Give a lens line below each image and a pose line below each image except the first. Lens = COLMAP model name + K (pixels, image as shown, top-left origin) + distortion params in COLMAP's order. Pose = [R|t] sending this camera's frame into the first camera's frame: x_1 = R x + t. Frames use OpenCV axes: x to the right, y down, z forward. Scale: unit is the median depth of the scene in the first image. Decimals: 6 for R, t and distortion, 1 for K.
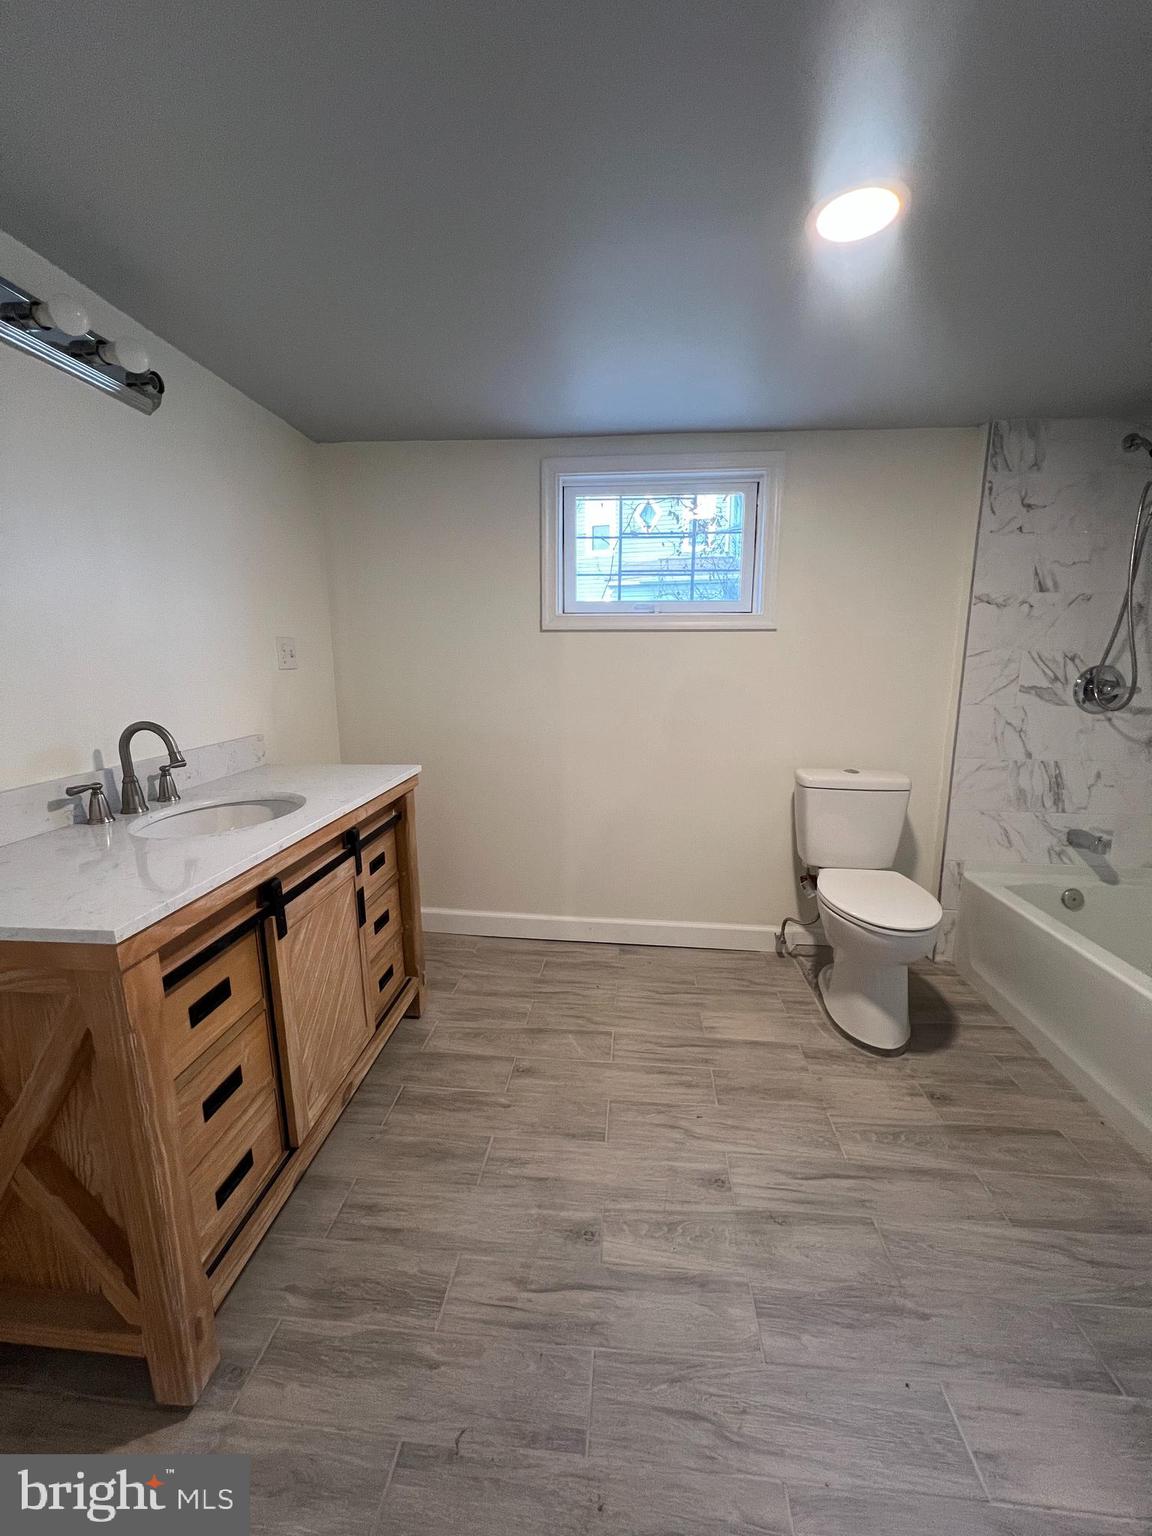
lens RADIAL K [[613.4, 0, 574.5], [0, 613.4, 766.1], [0, 0, 1]] dist [0.000757, 0.000261]
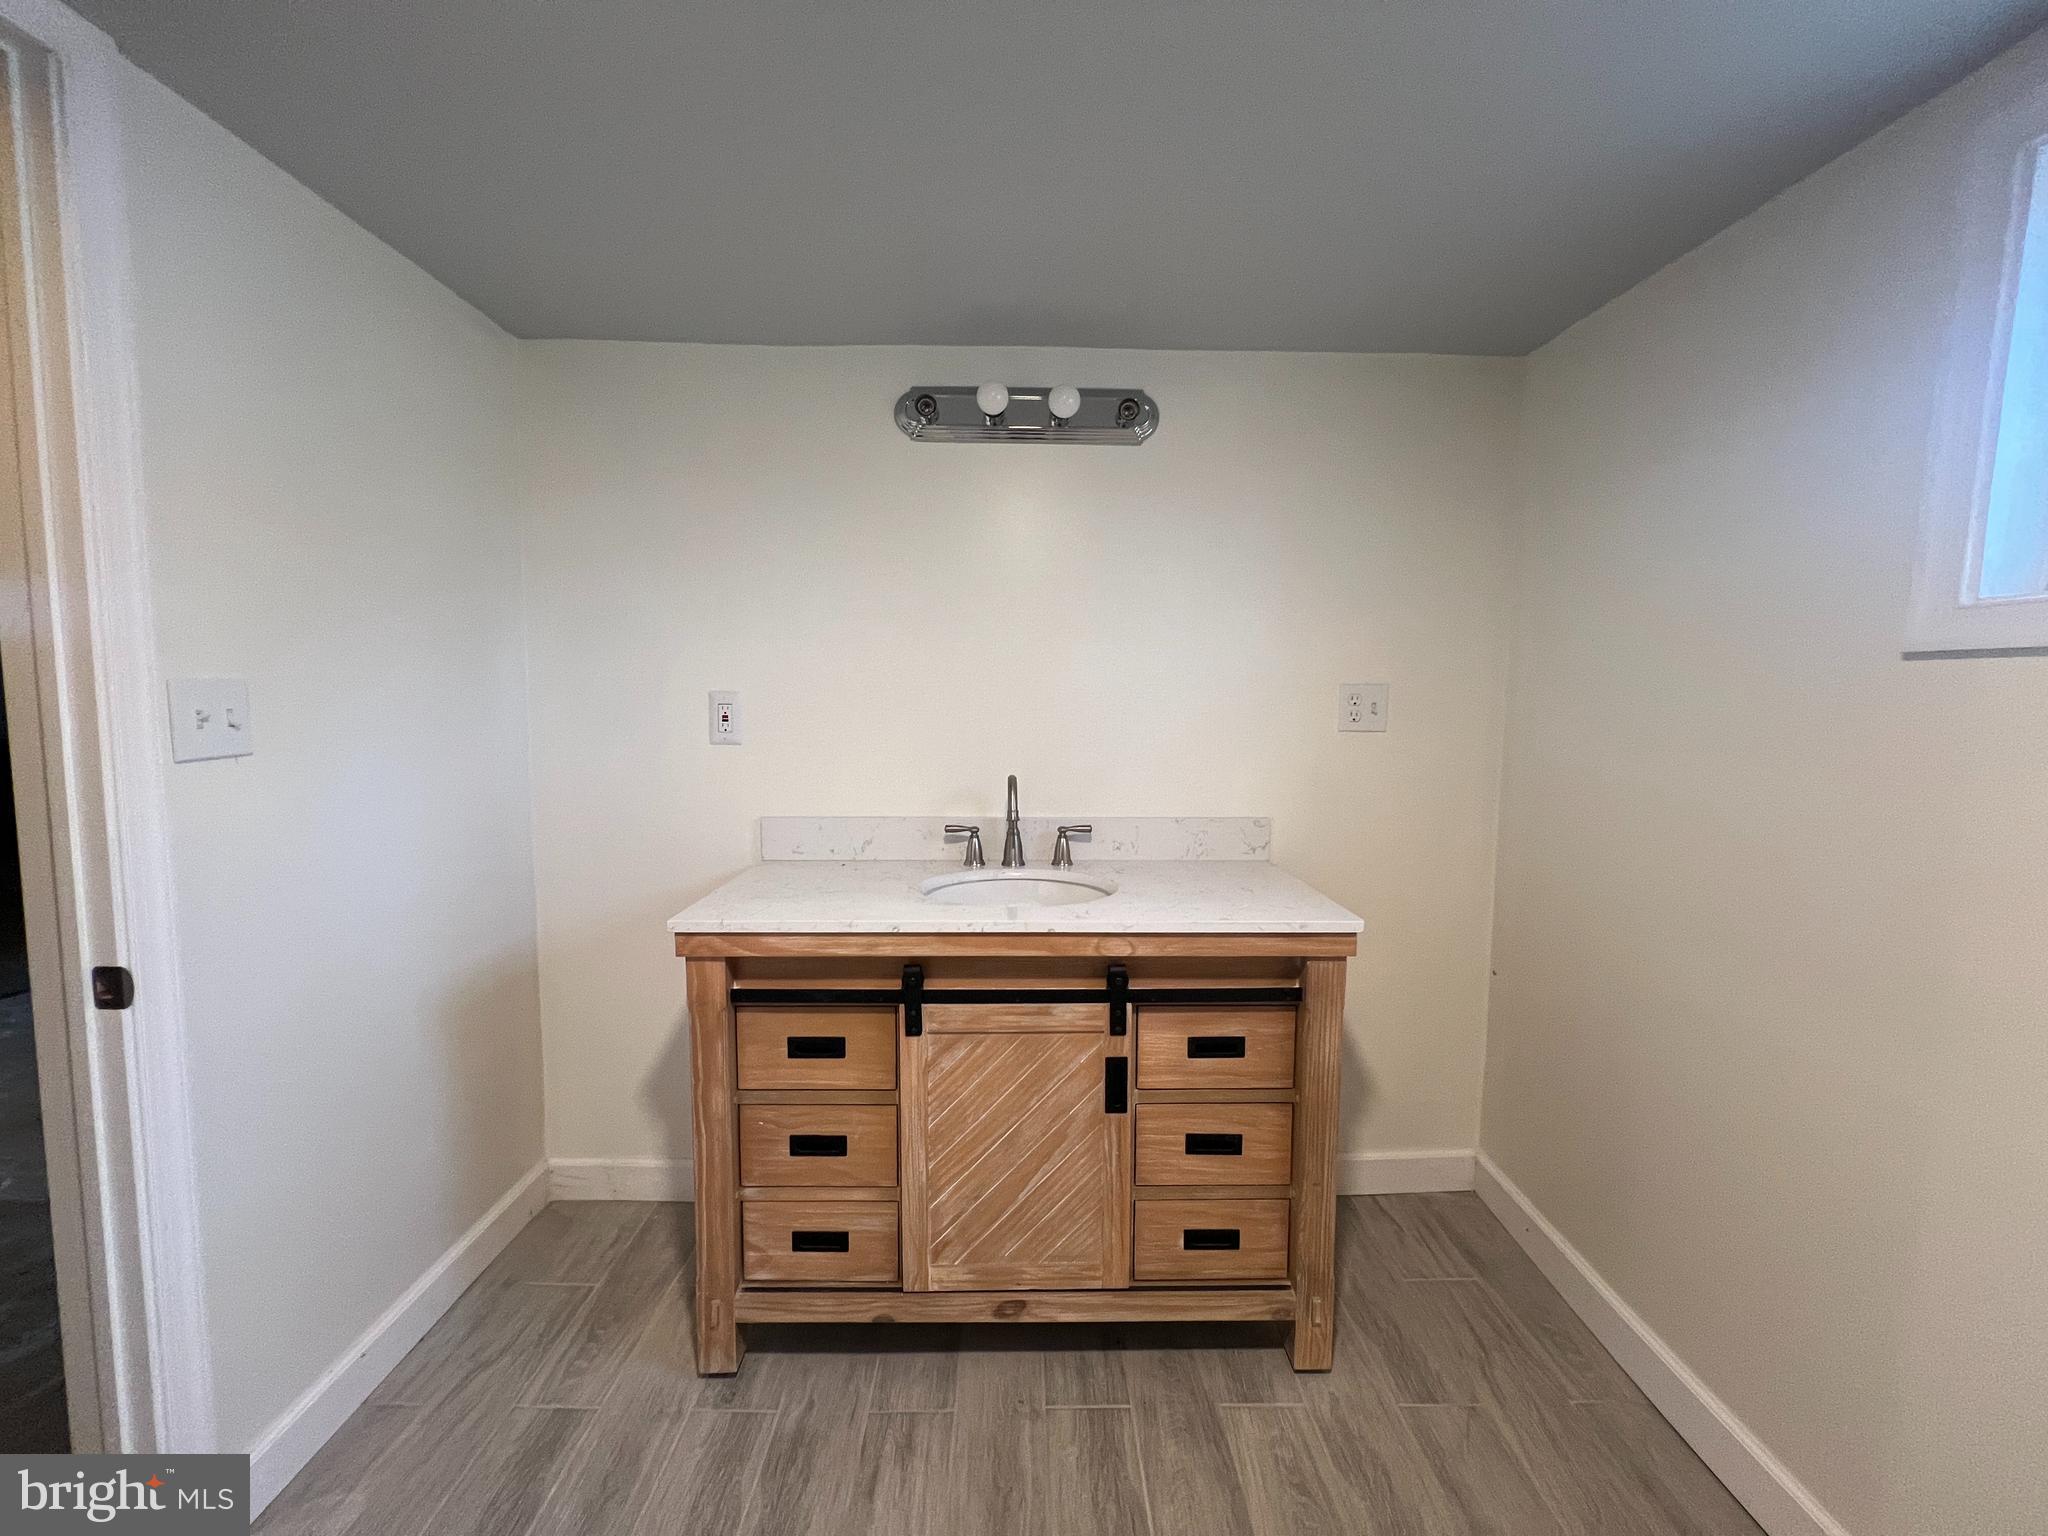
lens RADIAL K [[817.8, 0, 1027.6], [0, 817.8, 777.8], [0, 0, 1]] dist [0.000757, 0.000261]
pose [[0.106954, 0.104059, -0.988804, 0.455954], [-0.188281, 0.978634, 0.082623, -0.142209], [0.976274, 0.177336, 0.124261, 0.692160]]
